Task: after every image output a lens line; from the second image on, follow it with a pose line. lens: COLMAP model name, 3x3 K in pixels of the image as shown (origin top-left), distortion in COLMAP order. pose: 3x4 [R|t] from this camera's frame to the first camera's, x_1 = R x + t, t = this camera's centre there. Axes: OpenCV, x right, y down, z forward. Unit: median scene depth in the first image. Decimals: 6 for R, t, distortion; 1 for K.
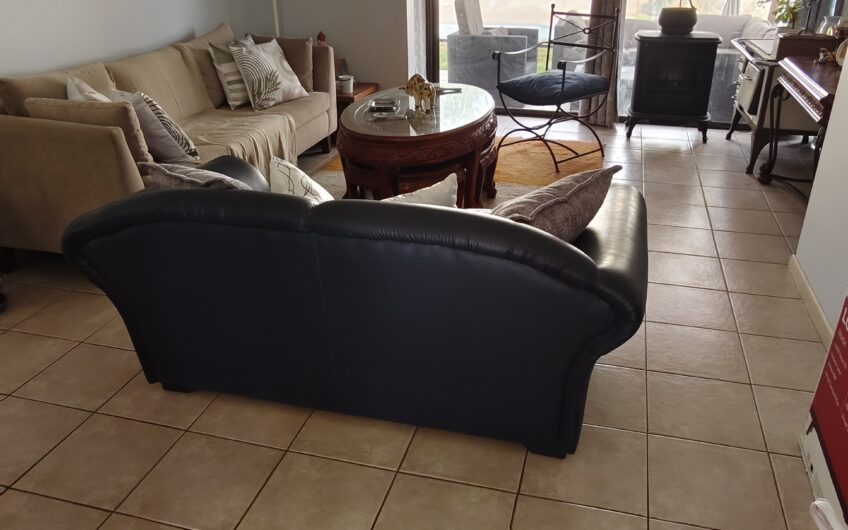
lens RADIAL K [[673.5, 0, 423.3], [0, 673.5, 262.7], [0, 0, 1]] dist [-0.049928, 0.068788]
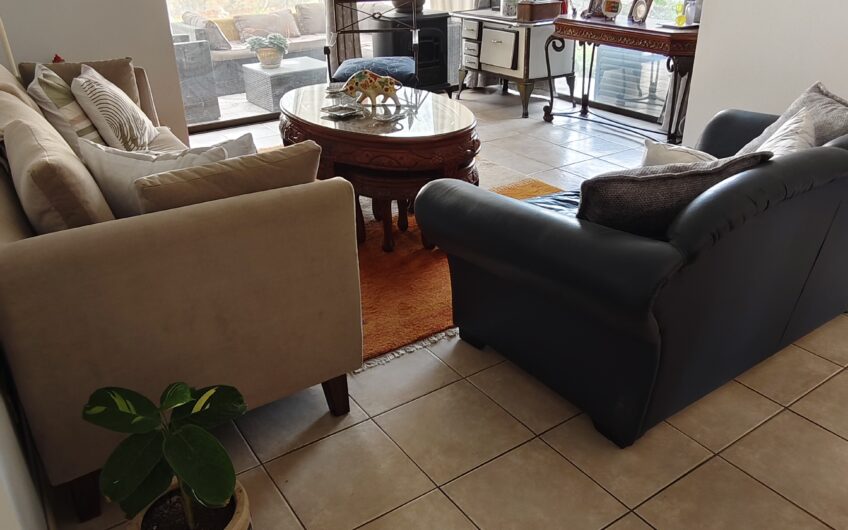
lens RADIAL K [[673.5, 0, 419.5], [0, 673.5, 261.9], [0, 0, 1]] dist [-0.049928, 0.068788]
pose [[0.646334, -0.333870, 0.686137, -0.756345], [0.331420, 0.932783, 0.141693, -0.168607], [-0.687323, 0.135819, 0.713540, 0.391335]]
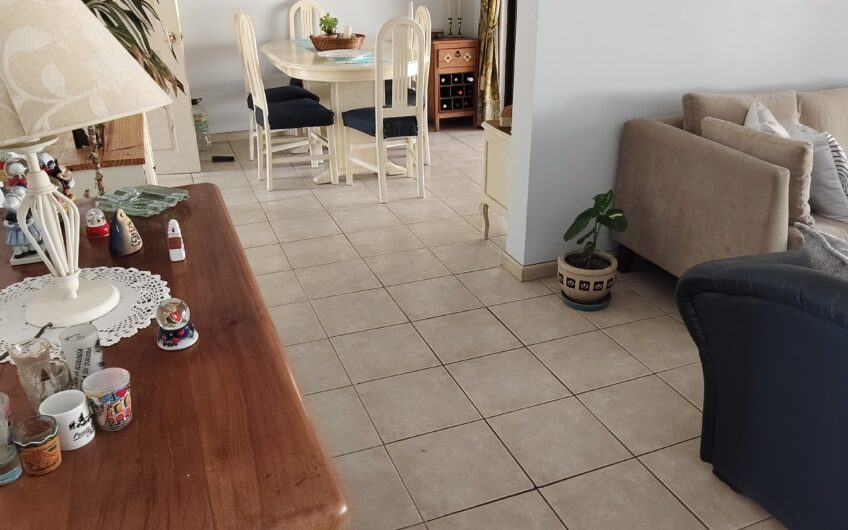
lens RADIAL K [[673.5, 0, 424.7], [0, 673.5, 271.2], [0, 0, 1]] dist [-0.049928, 0.068788]
pose [[0.601836, 0.342163, -0.721608, -0.055639], [-0.349193, 0.925362, 0.147543, -0.037143], [0.718233, 0.163184, 0.676397, 0.072766]]
